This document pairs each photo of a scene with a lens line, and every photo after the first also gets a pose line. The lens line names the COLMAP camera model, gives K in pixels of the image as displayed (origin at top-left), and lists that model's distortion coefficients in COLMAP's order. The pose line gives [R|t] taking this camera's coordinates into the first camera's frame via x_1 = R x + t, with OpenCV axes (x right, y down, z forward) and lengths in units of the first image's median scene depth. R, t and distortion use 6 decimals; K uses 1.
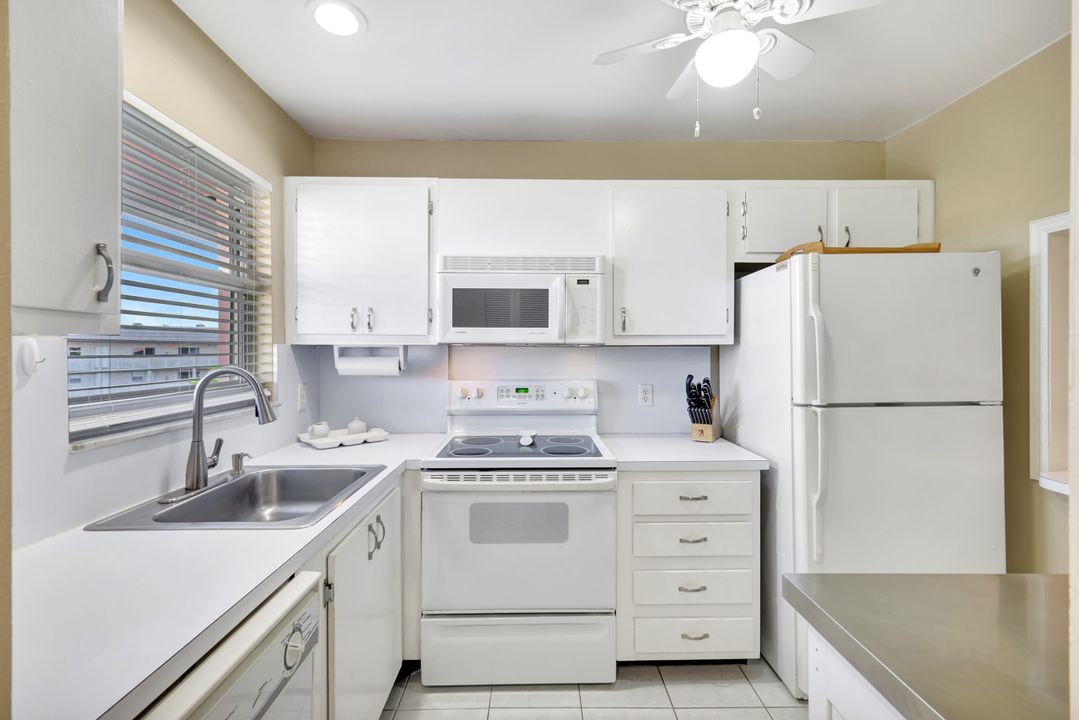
lens RADIAL K [[479.0, 0, 545.1], [0, 479.0, 353.9], [0, 0, 1]] dist [0.002026, 0.000065]
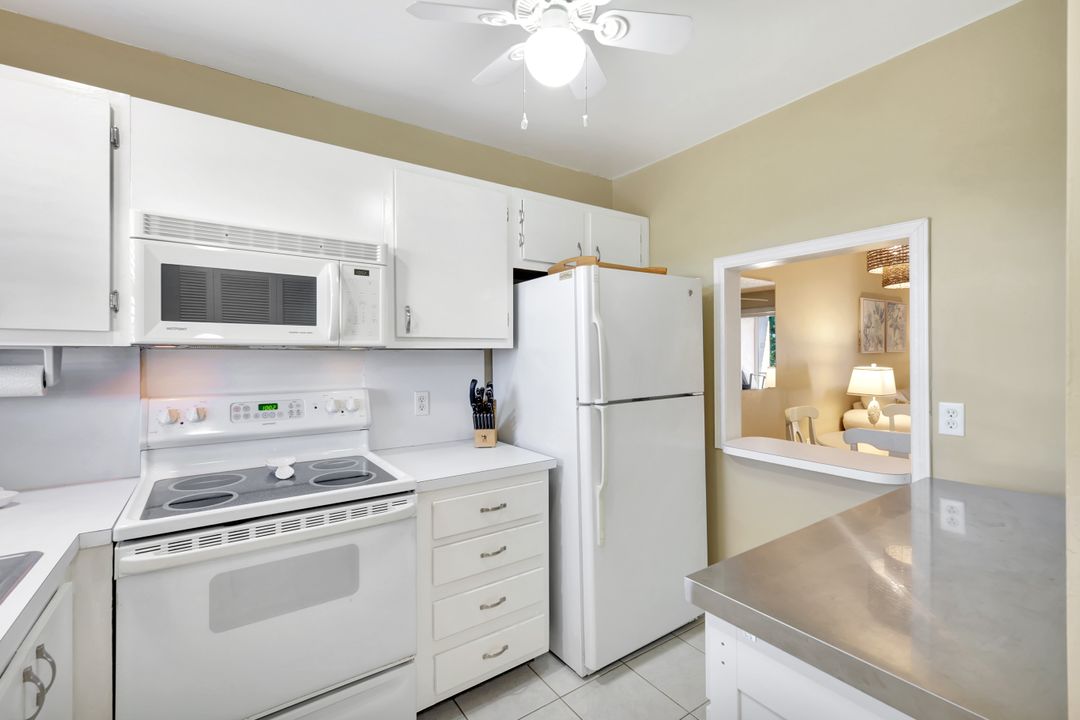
lens RADIAL K [[472.8, 0, 542.9], [0, 472.8, 354.4], [0, 0, 1]] dist [0.003319, 0.000441]
pose [[0.826601, -0.002317, 0.562784, -0.124294], [0.006339, 0.999966, -0.005194, -0.000933], [-0.562753, 0.007861, 0.826588, 0.141489]]
